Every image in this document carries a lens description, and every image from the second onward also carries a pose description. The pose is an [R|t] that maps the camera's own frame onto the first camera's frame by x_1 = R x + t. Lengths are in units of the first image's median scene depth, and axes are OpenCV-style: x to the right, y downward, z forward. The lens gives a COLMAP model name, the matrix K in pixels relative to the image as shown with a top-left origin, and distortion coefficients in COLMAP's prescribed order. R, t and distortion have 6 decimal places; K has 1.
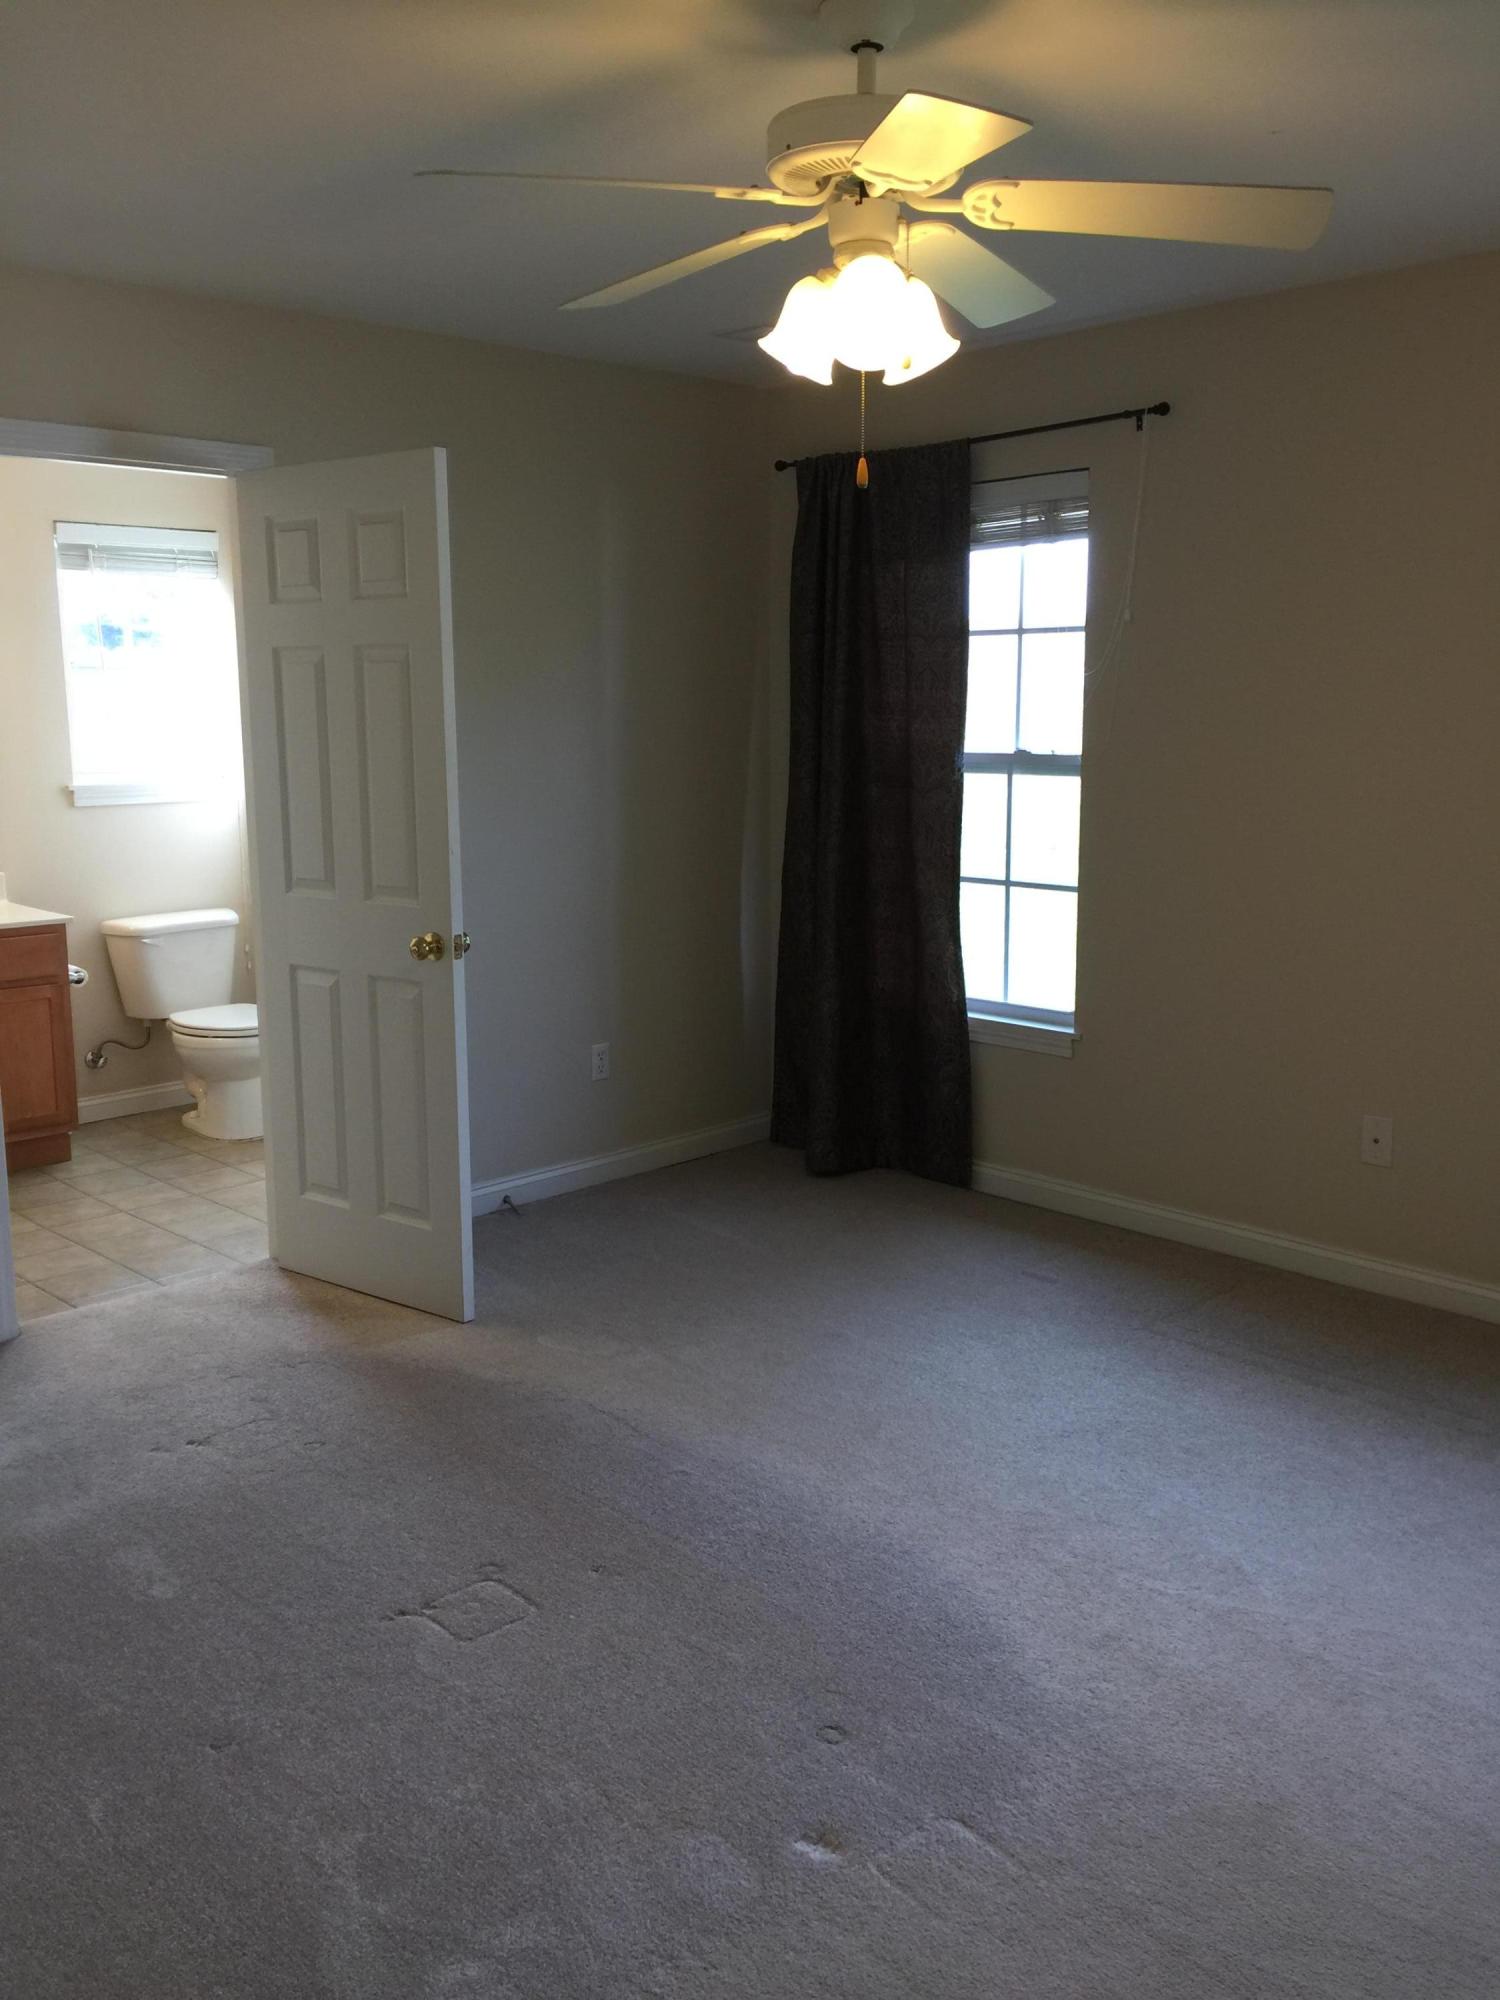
lens RADIAL K [[1704.1, 0, 755.4], [0, 1704.1, 973.7], [0, 0, 1]] dist [0.082436, -0.121238]
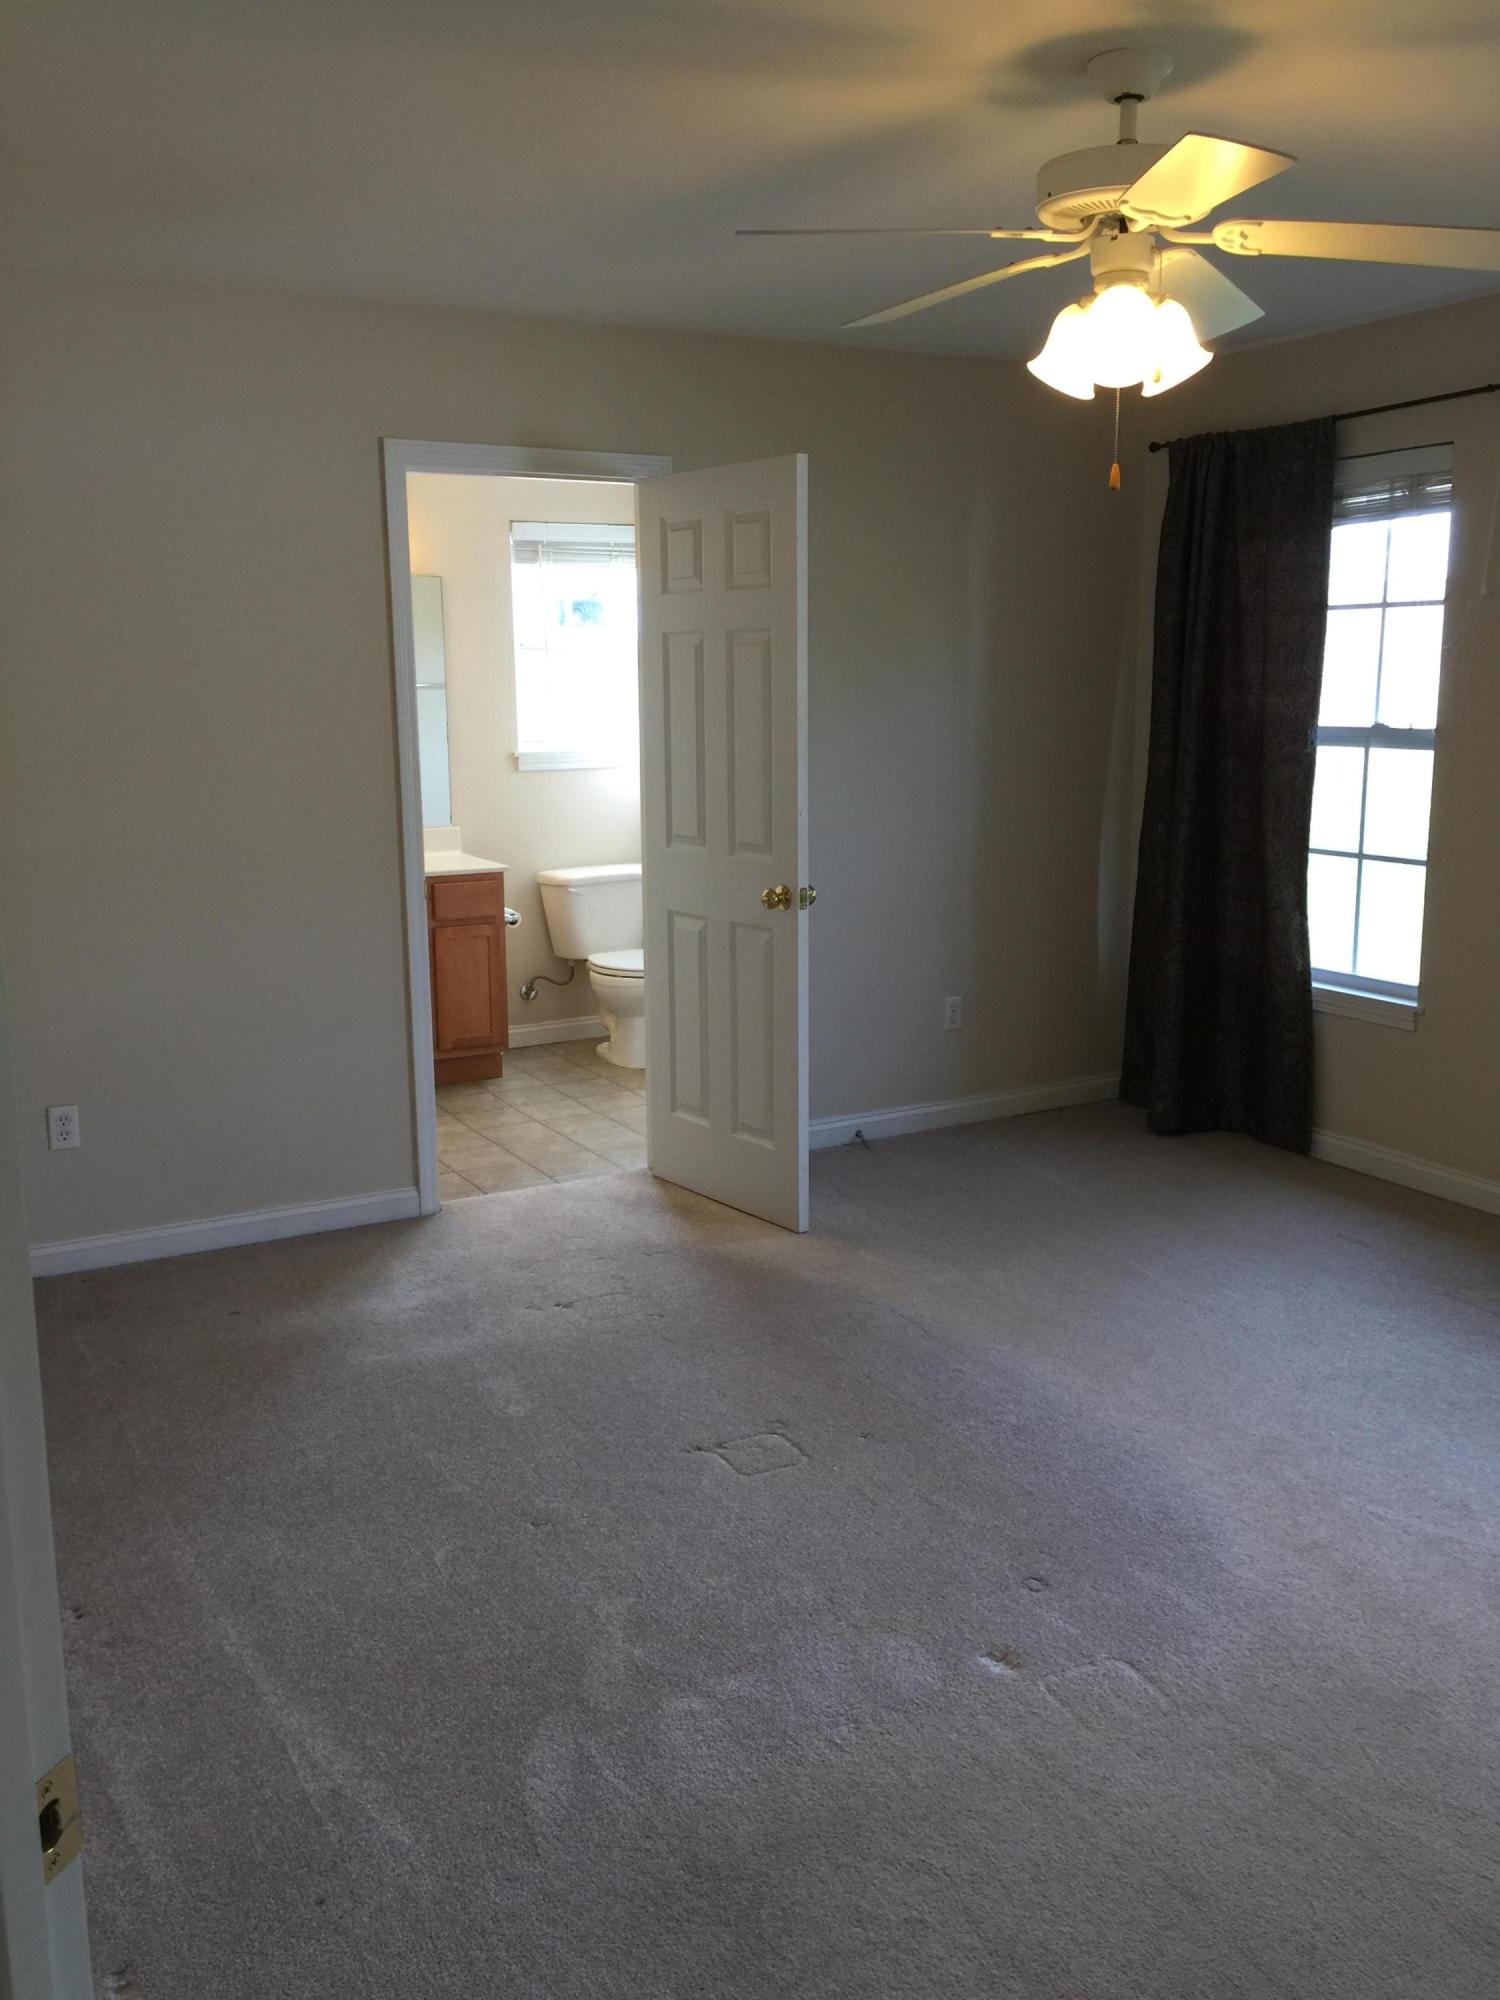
lens RADIAL K [[1704.1, 0, 755.4], [0, 1704.1, 973.7], [0, 0, 1]] dist [0.082436, -0.121238]
pose [[0.965125, 0.043437, -0.258161, 0.084570], [-0.039107, 0.998995, 0.021886, 0.010055], [0.258852, -0.011027, 0.965854, -0.089467]]
